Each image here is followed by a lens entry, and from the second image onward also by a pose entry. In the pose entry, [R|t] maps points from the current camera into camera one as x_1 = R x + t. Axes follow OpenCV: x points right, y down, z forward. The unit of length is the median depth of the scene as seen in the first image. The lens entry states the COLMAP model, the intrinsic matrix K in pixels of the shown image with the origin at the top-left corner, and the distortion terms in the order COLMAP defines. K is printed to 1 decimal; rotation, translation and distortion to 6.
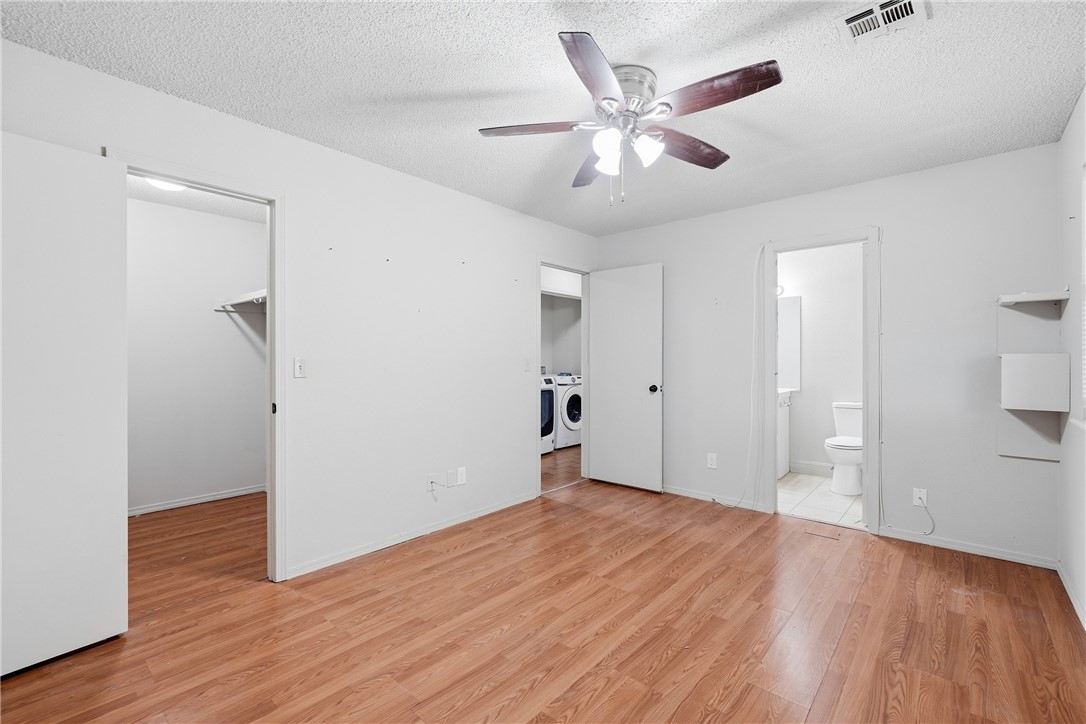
lens RADIAL K [[470.6, 0, 539.0], [0, 470.6, 360.3], [0, 0, 1]] dist [-0.002447, 0.000169]
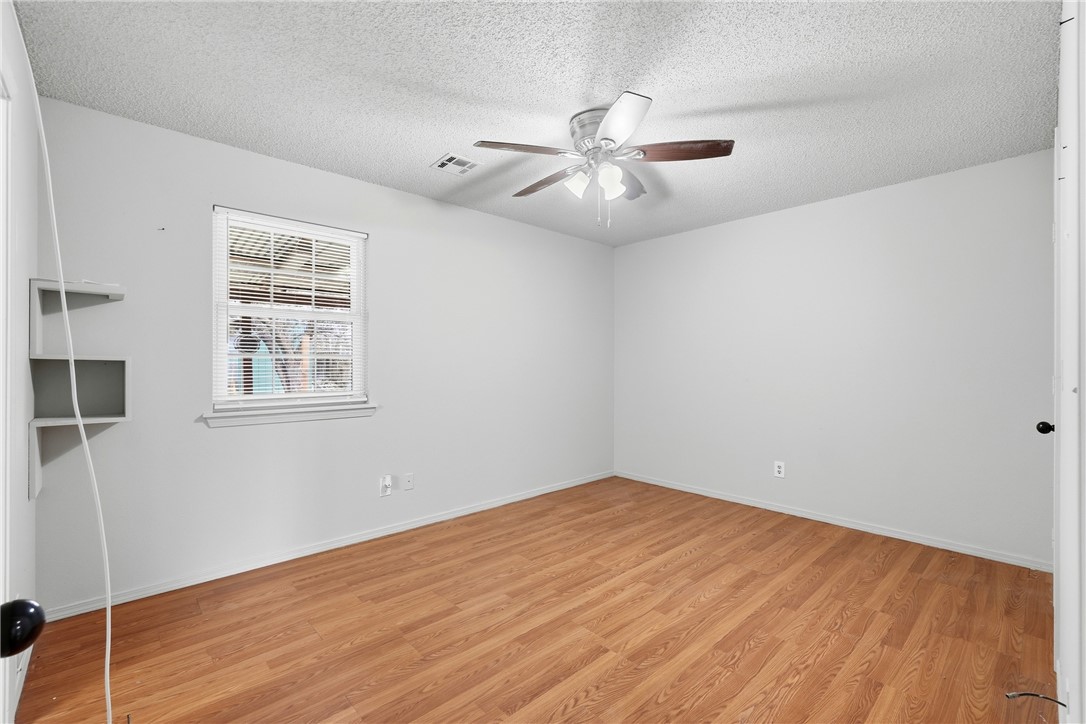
lens RADIAL K [[470.6, 0, 539.0], [0, 470.6, 360.3], [0, 0, 1]] dist [-0.002447, 0.000169]
pose [[-0.995110, -0.000781, 0.098767, 0.208239], [-0.001256, 0.999988, -0.004751, -0.003287], [-0.098762, -0.004852, -0.995099, 2.131860]]
